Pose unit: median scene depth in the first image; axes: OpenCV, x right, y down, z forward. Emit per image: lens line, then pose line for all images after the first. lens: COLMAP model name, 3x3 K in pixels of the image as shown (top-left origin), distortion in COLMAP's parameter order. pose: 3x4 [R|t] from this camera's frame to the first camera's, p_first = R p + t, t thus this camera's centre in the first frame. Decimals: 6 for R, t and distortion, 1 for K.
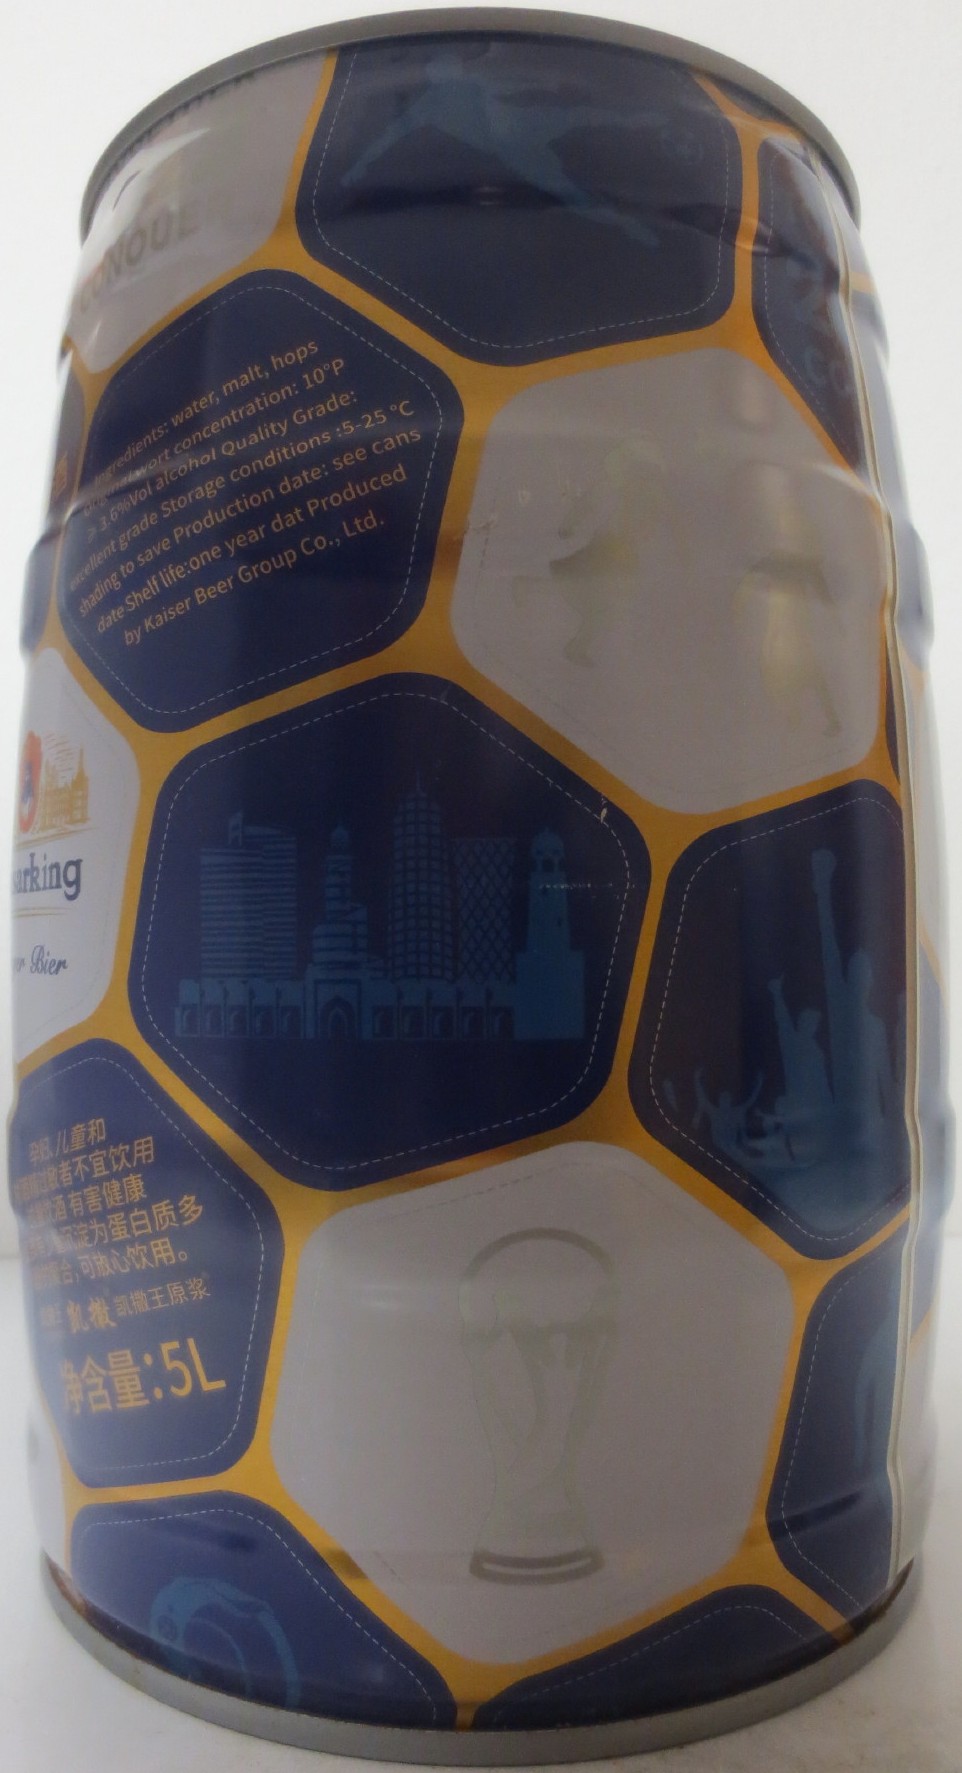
lens RADIAL K [[1339.4, 0, 473.5], [0, 1339.4, 888.5], [0, 0, 1]] dist [-0.112824, -0.002610]
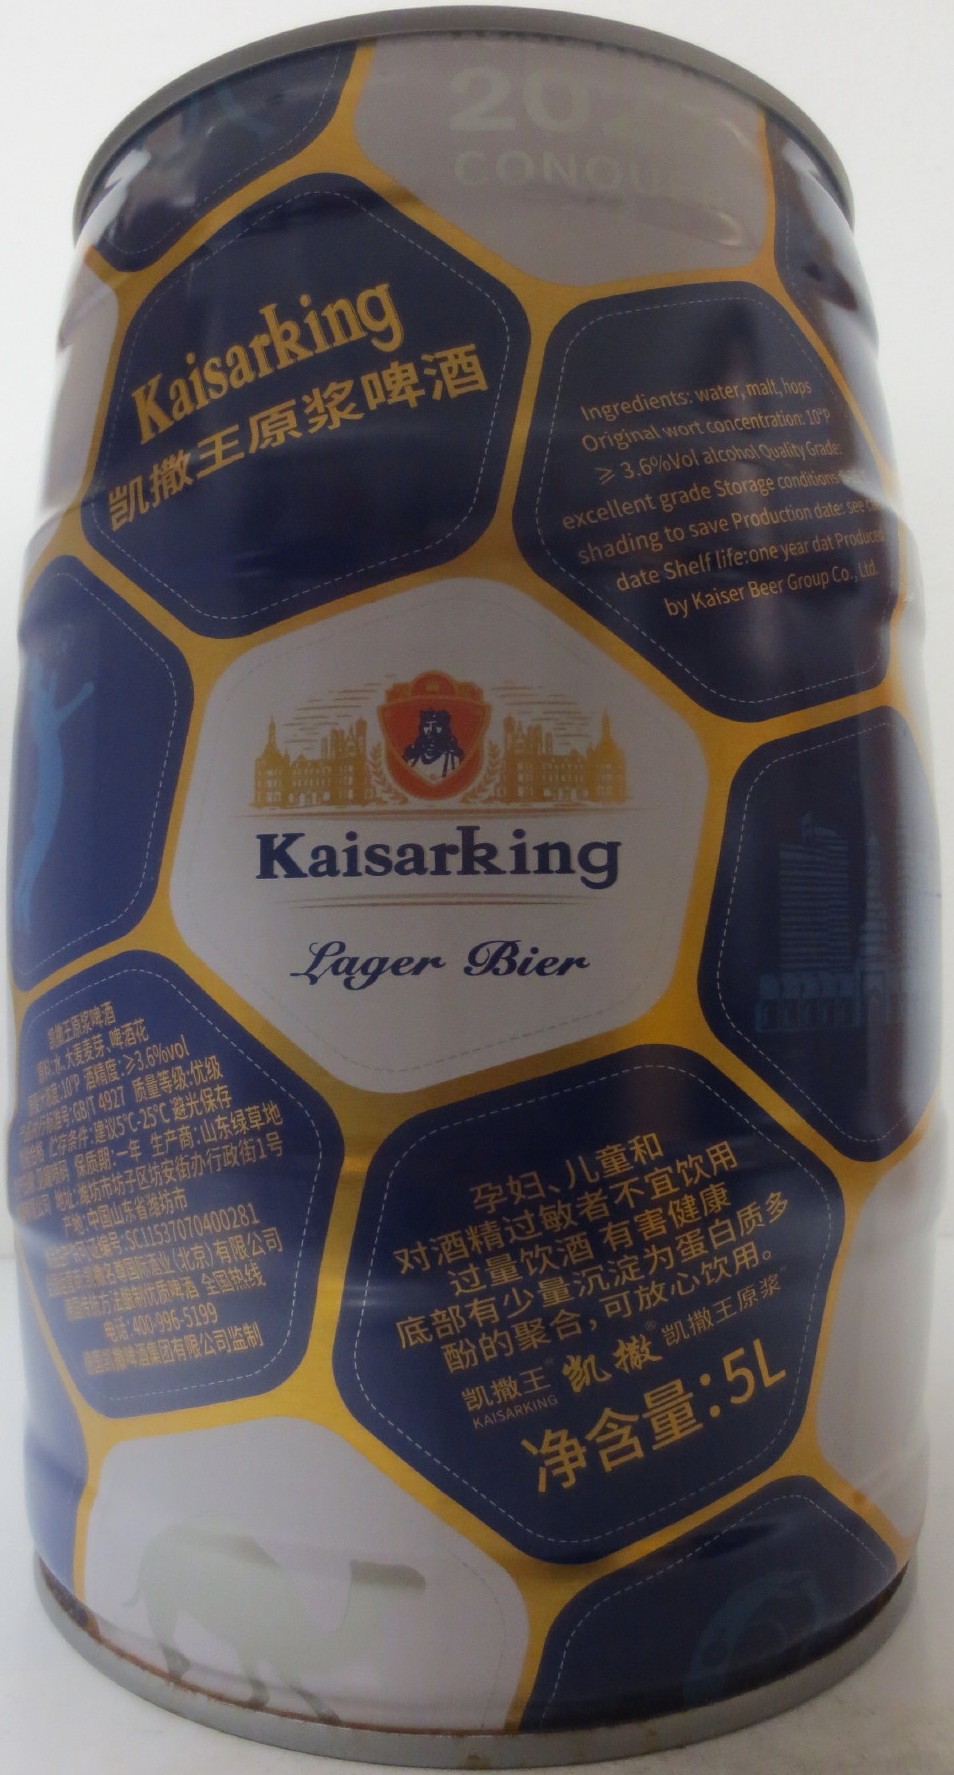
lens RADIAL K [[1340.9, 0, 460.2], [0, 1340.9, 890.8], [0, 0, 1]] dist [-0.112824, -0.002610]
pose [[0.576396, 0.040610, 0.816161, -1.120048], [-0.034488, 0.999083, -0.025355, 0.037327], [-0.816442, -0.013533, 0.577268, 0.594071]]
